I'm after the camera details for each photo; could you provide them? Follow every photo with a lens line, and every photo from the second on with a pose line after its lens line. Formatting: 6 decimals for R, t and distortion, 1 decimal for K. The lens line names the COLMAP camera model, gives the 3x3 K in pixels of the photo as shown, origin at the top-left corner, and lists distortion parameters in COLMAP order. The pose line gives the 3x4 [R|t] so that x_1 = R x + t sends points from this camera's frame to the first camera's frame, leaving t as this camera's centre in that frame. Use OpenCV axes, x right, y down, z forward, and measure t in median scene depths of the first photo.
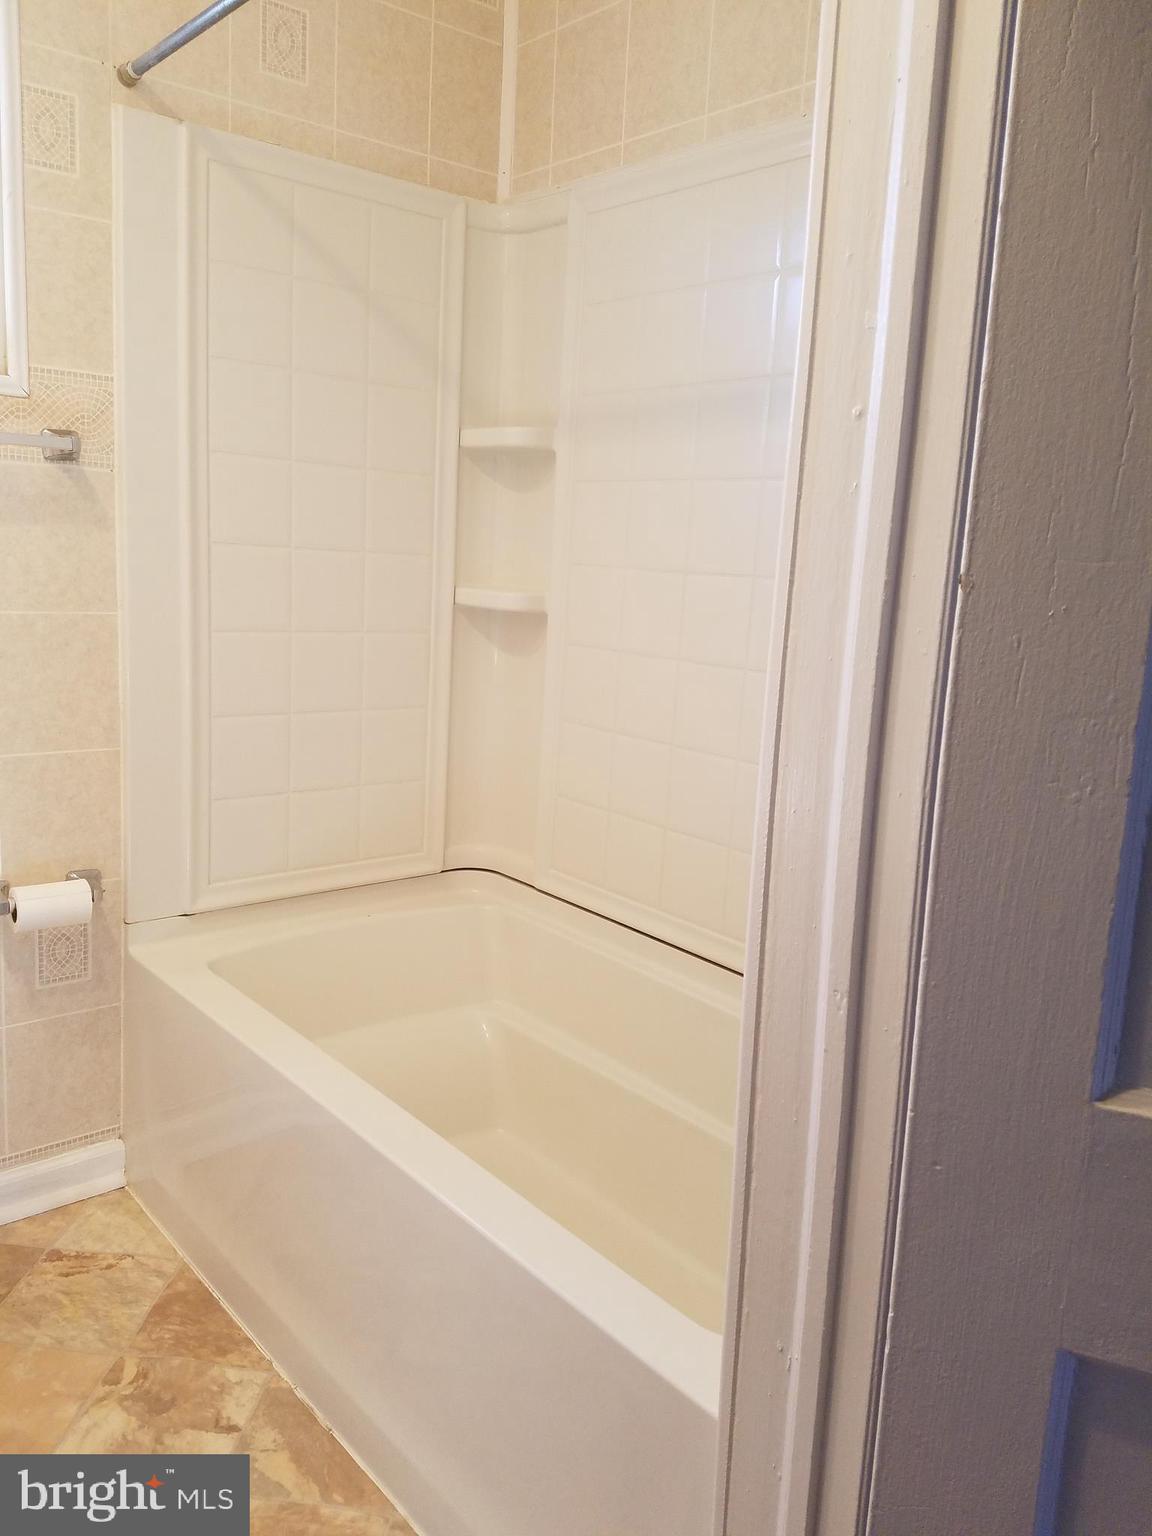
lens RADIAL K [[1243.4, 0, 573.7], [0, 1243.4, 742.5], [0, 0, 1]] dist [0.079375, -0.100846]
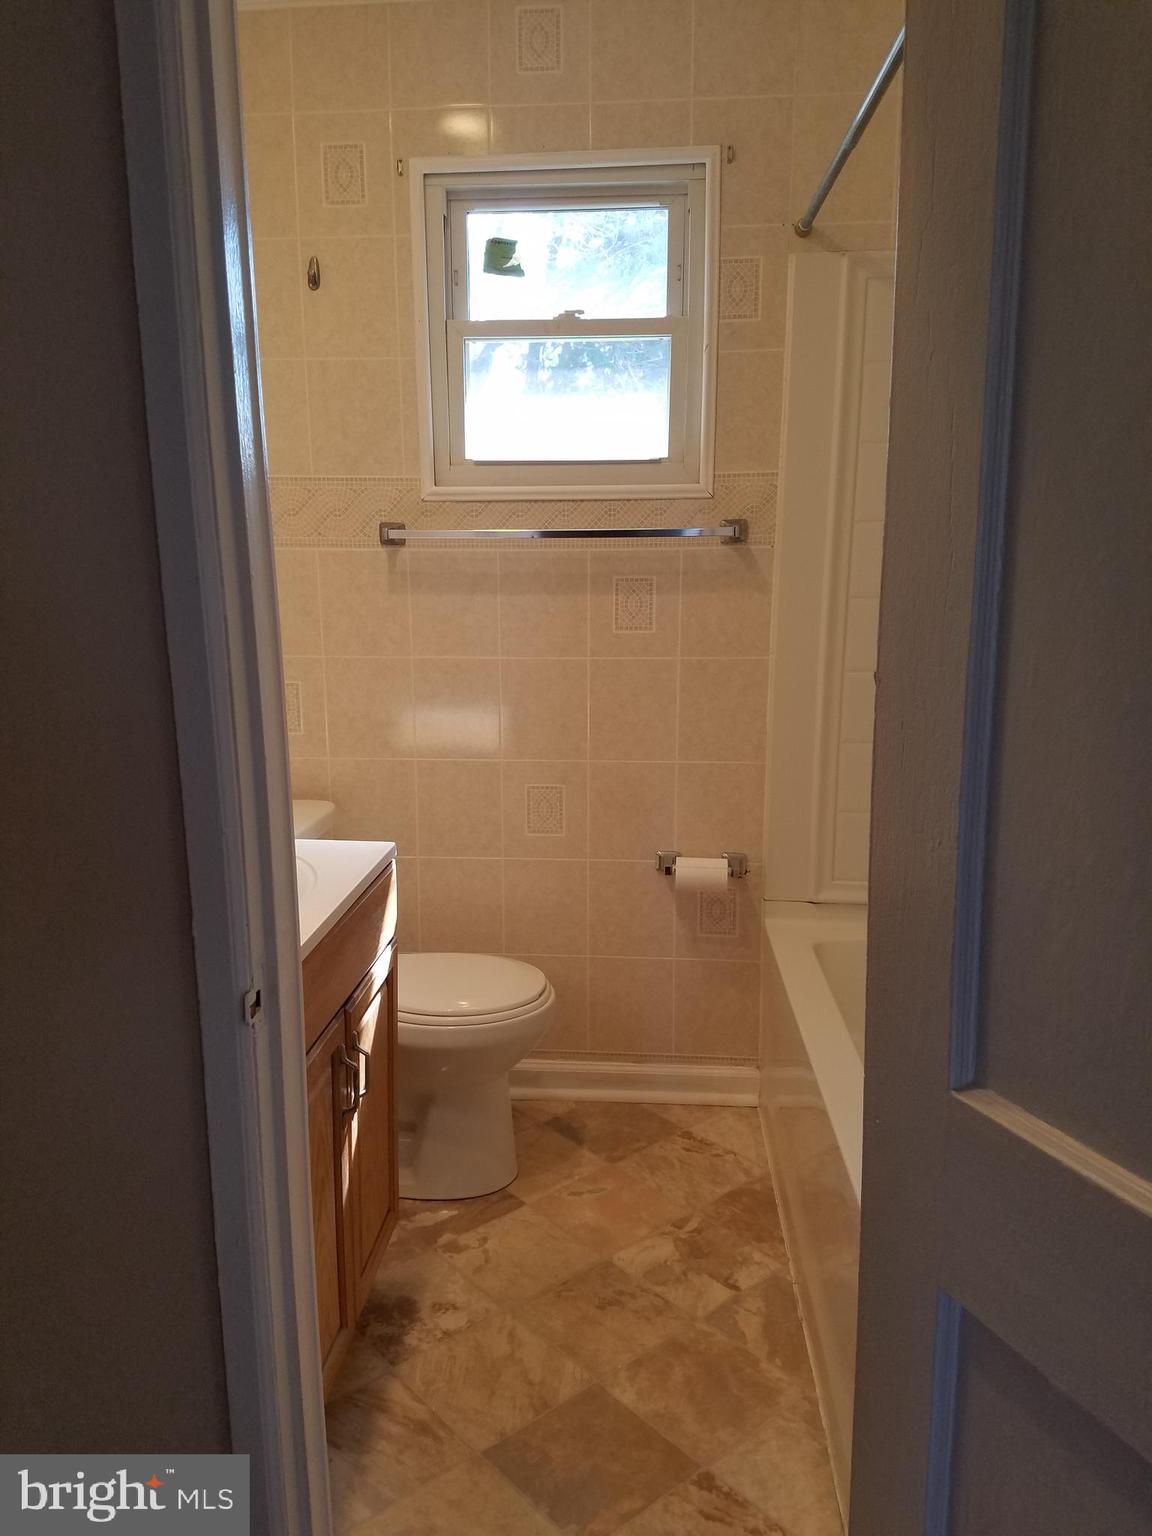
lens RADIAL K [[1210.9, 0, 524.7], [0, 1210.9, 773.1], [0, 0, 1]] dist [0.335607, -0.639869]
pose [[0.713877, 0.083962, -0.695220, 0.367903], [-0.076349, 0.996200, 0.041914, -0.020258], [0.696097, 0.023157, 0.717574, -0.082200]]
